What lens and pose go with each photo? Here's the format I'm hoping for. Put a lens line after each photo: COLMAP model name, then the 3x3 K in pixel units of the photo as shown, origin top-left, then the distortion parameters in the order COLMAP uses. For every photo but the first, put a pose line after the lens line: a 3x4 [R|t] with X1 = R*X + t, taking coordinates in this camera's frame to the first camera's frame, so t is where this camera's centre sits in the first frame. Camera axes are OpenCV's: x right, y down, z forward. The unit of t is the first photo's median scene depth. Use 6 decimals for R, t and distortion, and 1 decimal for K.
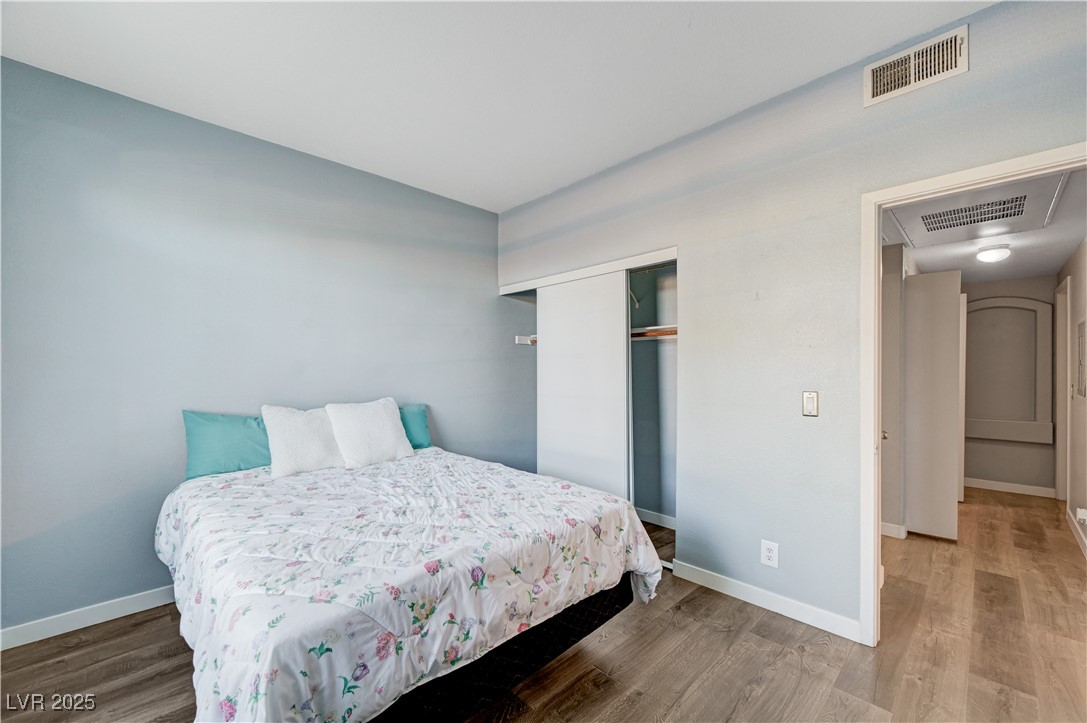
lens RADIAL K [[434.3, 0, 546.9], [0, 434.3, 370.9], [0, 0, 1]] dist [0.010725, 0.000057]
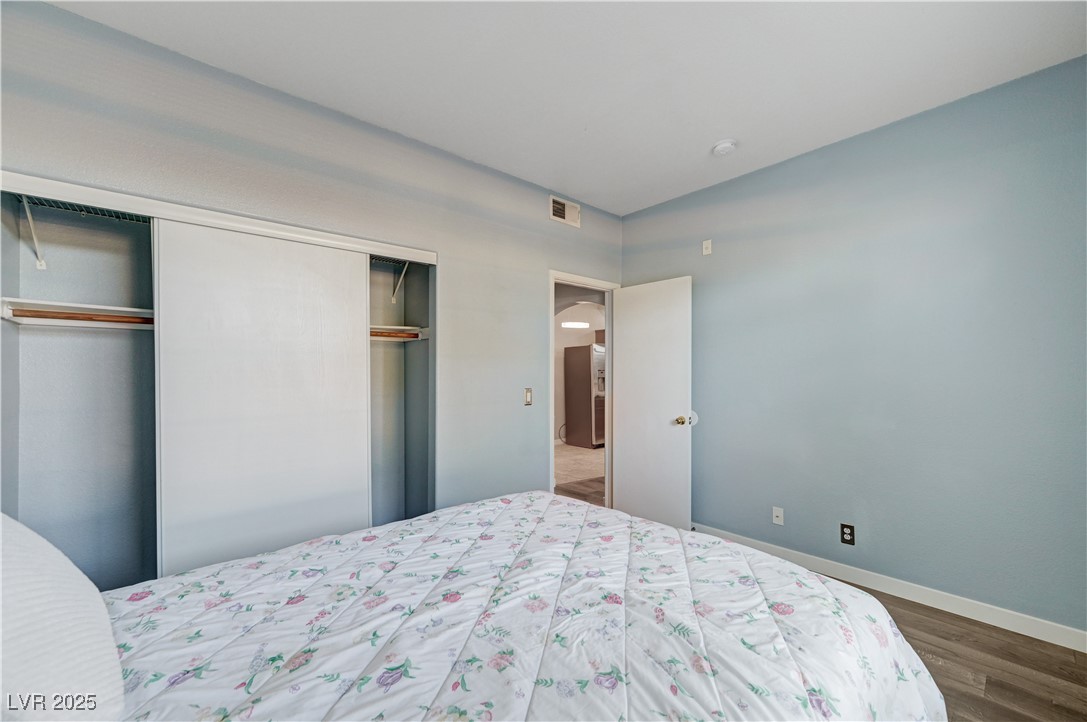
lens RADIAL K [[436.4, 0, 551.1], [0, 436.4, 369.3], [0, 0, 1]] dist [0.002885, -0.000215]
pose [[0.033933, 0.009787, 0.999376, -0.866909], [0.009460, 0.999904, -0.010114, -0.000970], [-0.999379, 0.009797, 0.033837, 0.860263]]
